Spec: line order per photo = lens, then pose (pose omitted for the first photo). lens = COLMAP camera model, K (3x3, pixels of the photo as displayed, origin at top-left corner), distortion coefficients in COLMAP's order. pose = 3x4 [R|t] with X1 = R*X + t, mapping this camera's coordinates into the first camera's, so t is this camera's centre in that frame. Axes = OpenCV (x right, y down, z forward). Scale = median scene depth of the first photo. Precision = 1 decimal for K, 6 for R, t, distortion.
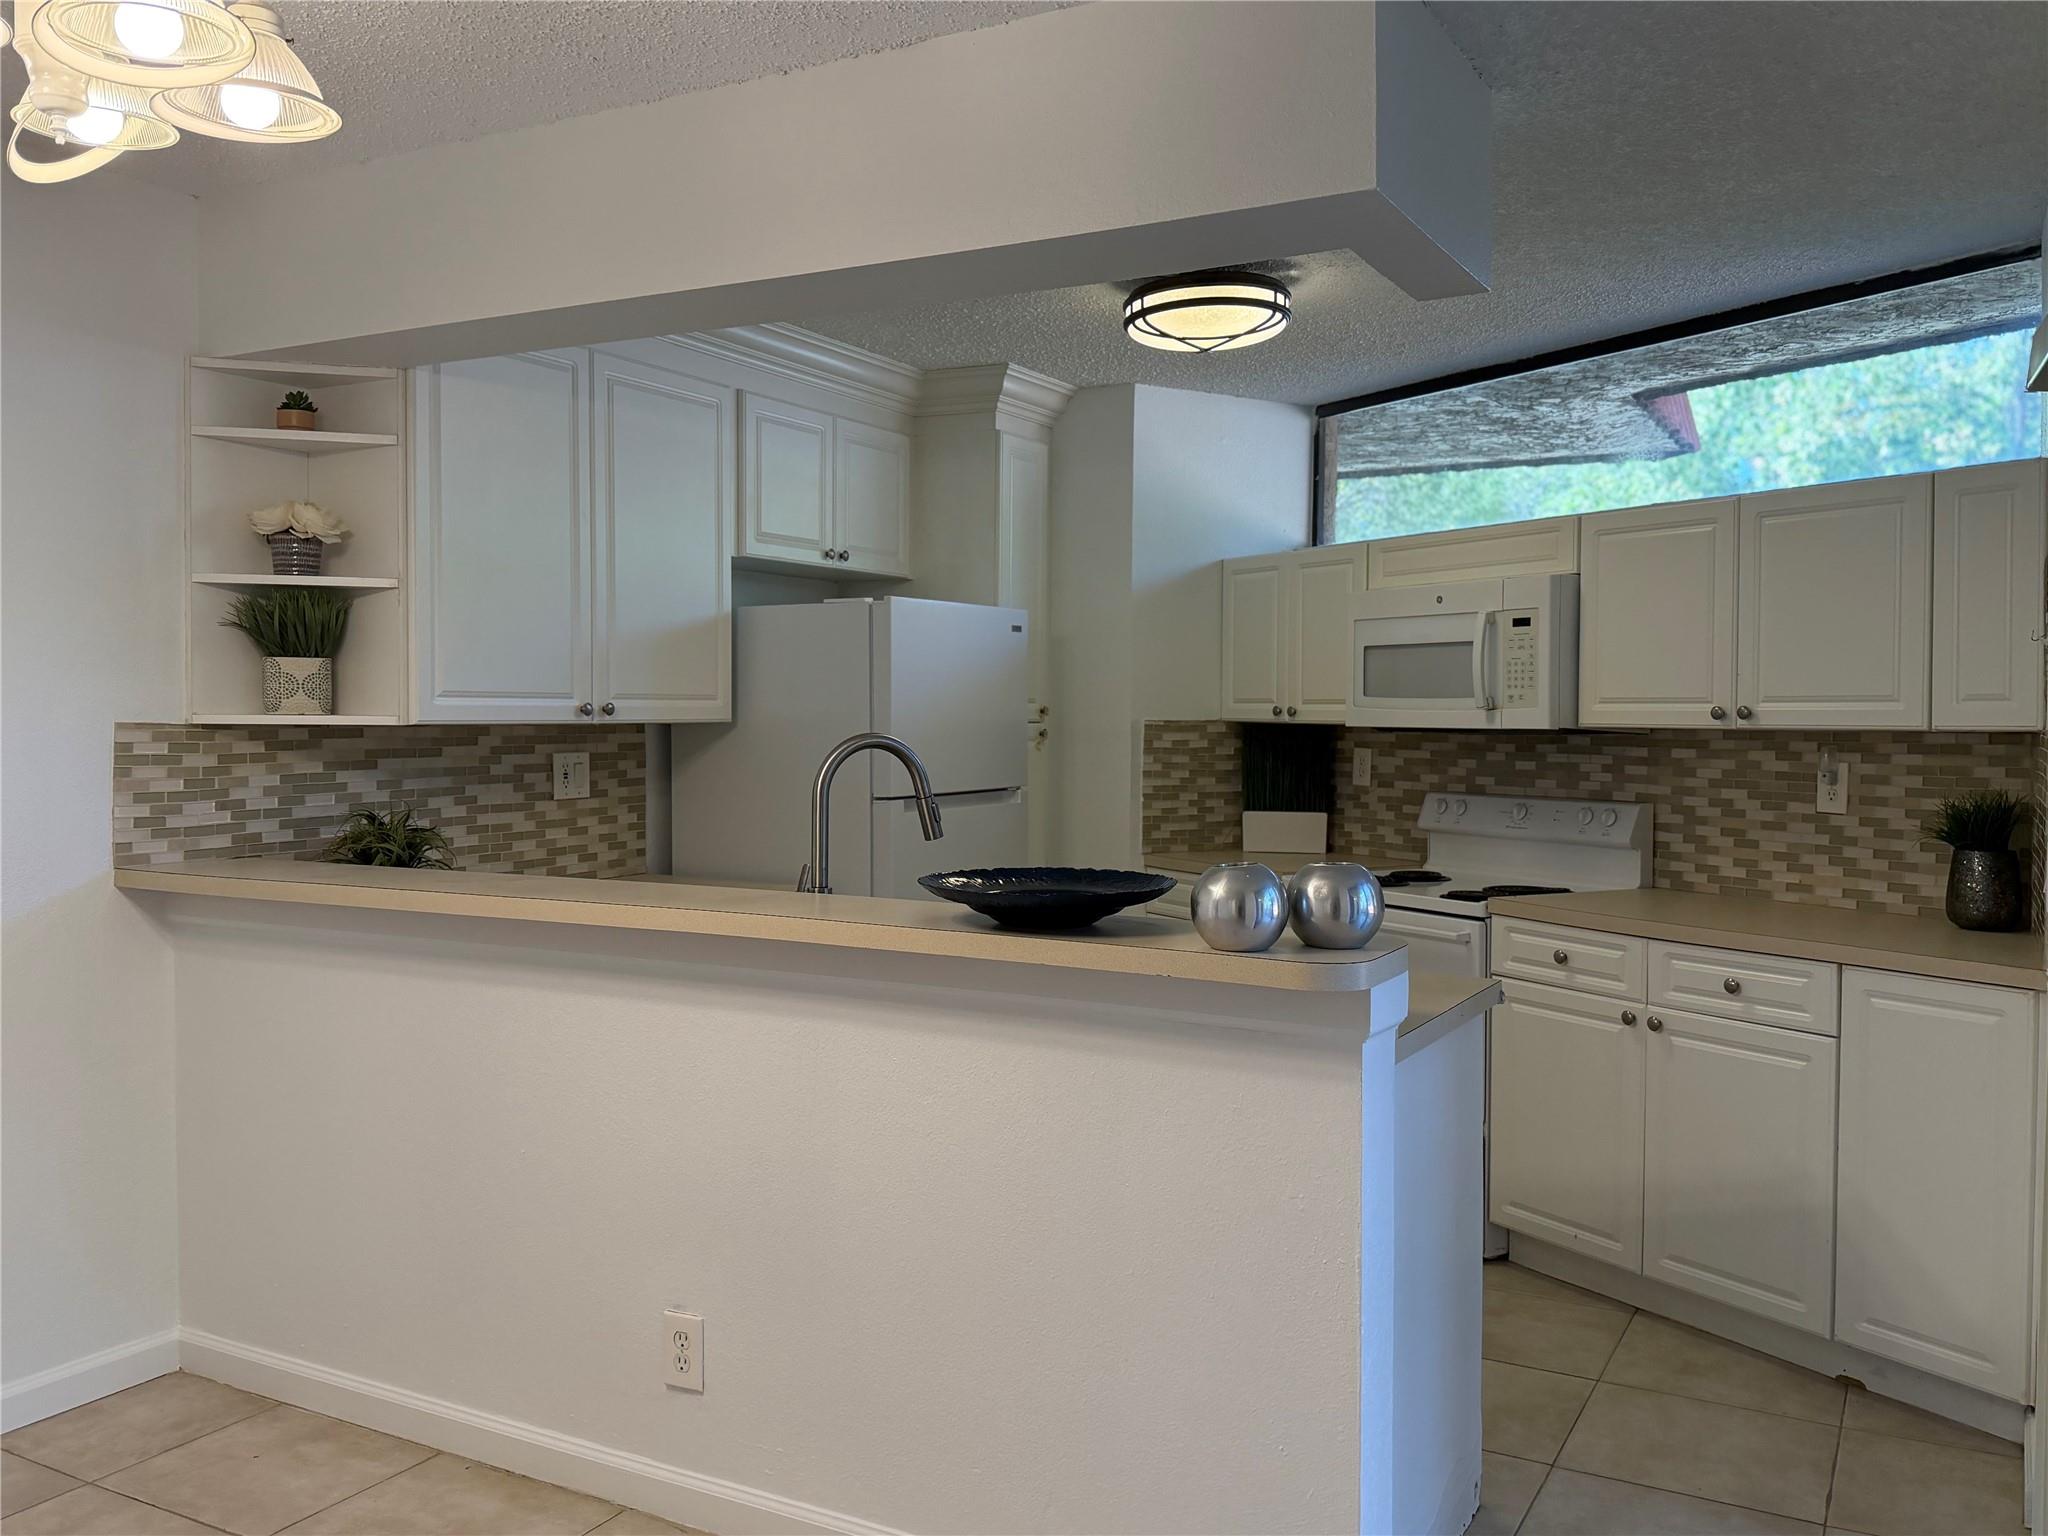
lens RADIAL K [[1642.3, 0, 1016.2], [0, 1642.3, 768.9], [0, 0, 1]] dist [0.071624, -0.110637]
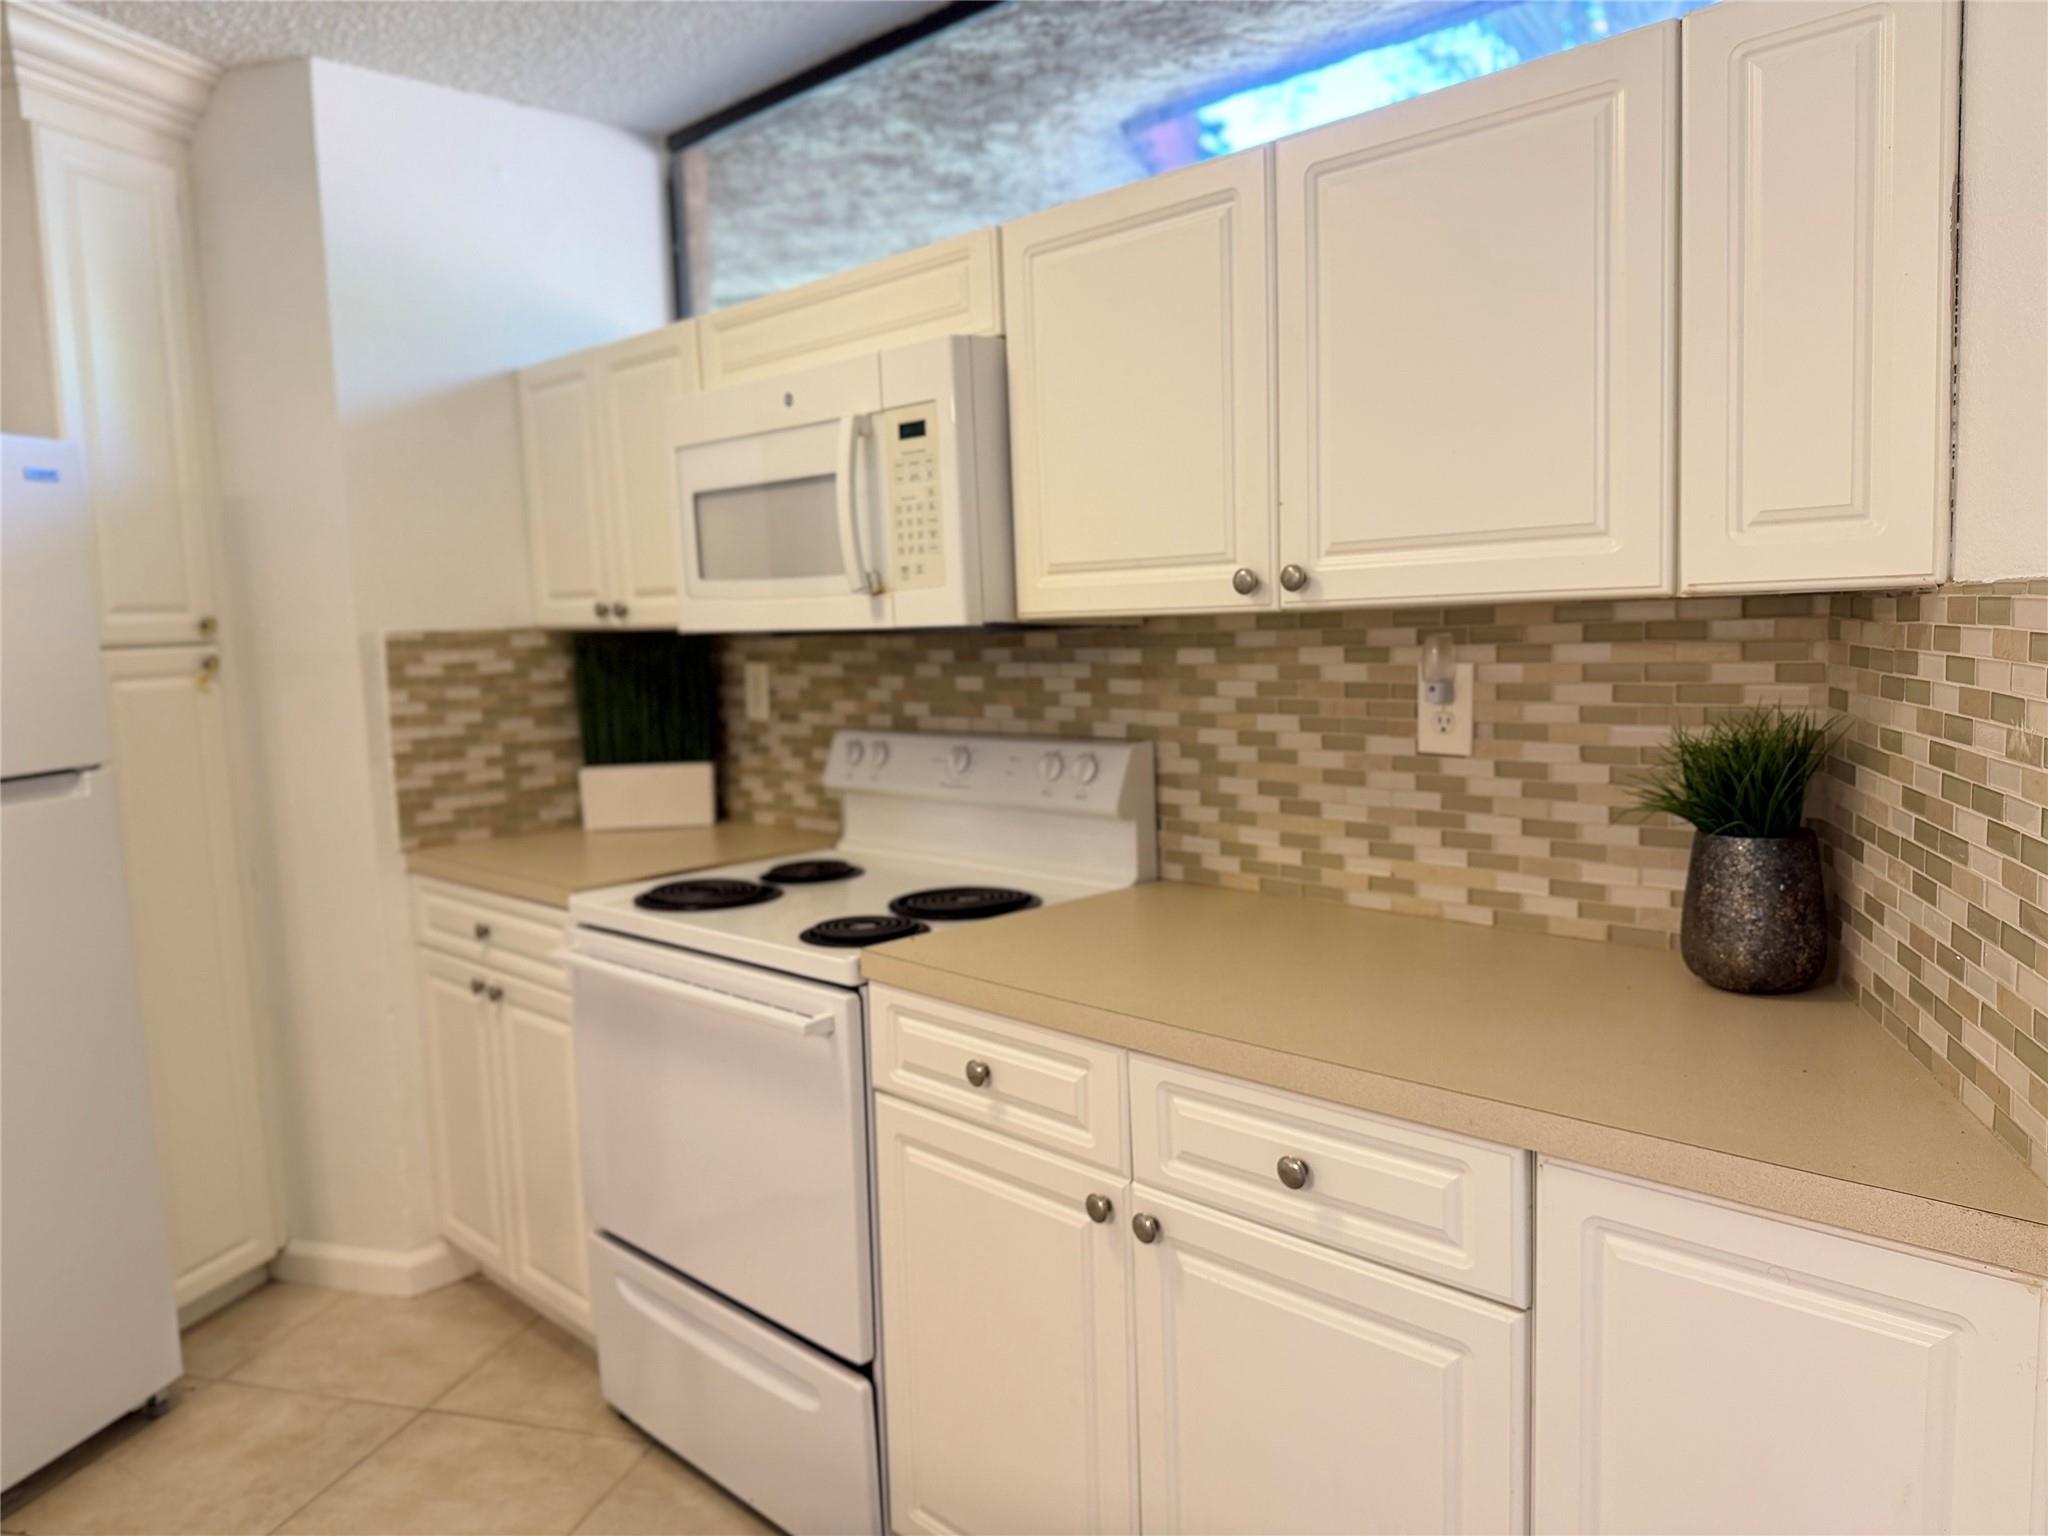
lens RADIAL K [[1442.4, 0, 1003.5], [0, 1442.4, 772.5], [0, 0, 1]] dist [0.046781, -0.068029]
pose [[0.973347, -0.063483, 0.220374, 0.225247], [0.047582, 0.995916, 0.076734, -0.010987], [-0.224345, -0.064203, 0.972392, 0.526184]]
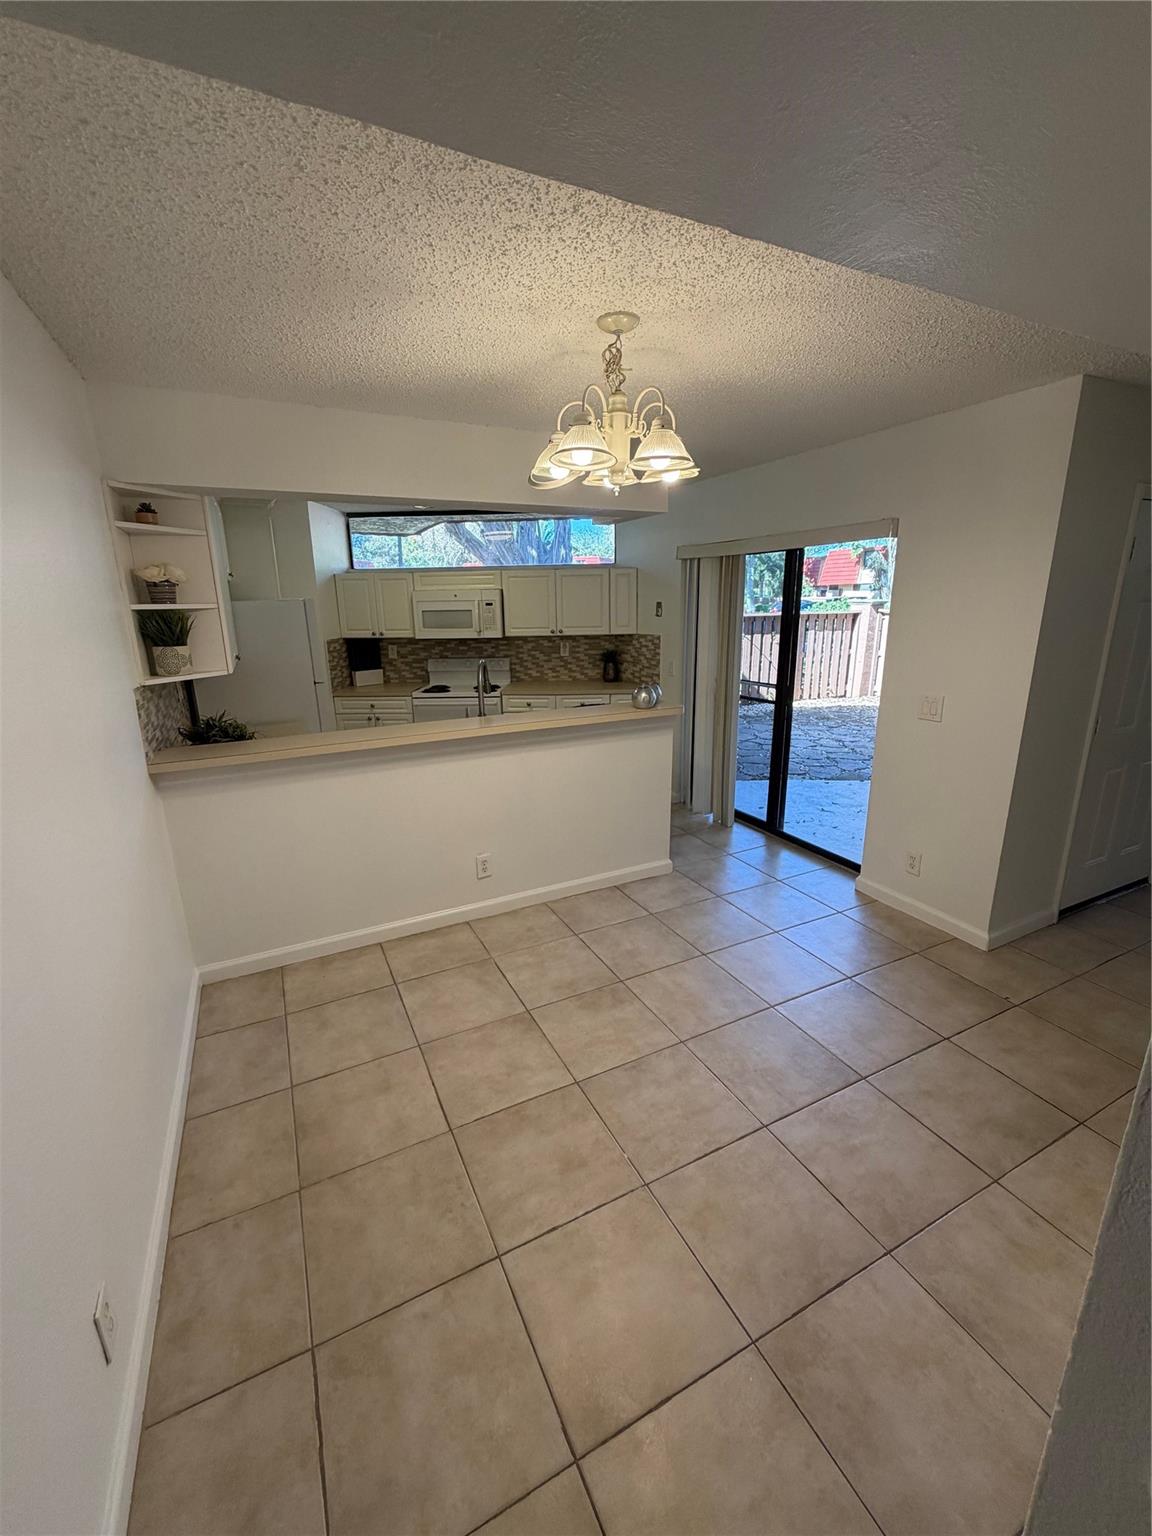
lens RADIAL K [[613.2, 0, 568.4], [0, 613.2, 769.8], [0, 0, 1]] dist [0.000169, -0.000013]
pose [[0.578968, -0.232405, 0.781527, -0.632699], [0.050082, 0.966843, 0.250412, -0.069577], [-0.813811, -0.105840, 0.571411, 0.148518]]
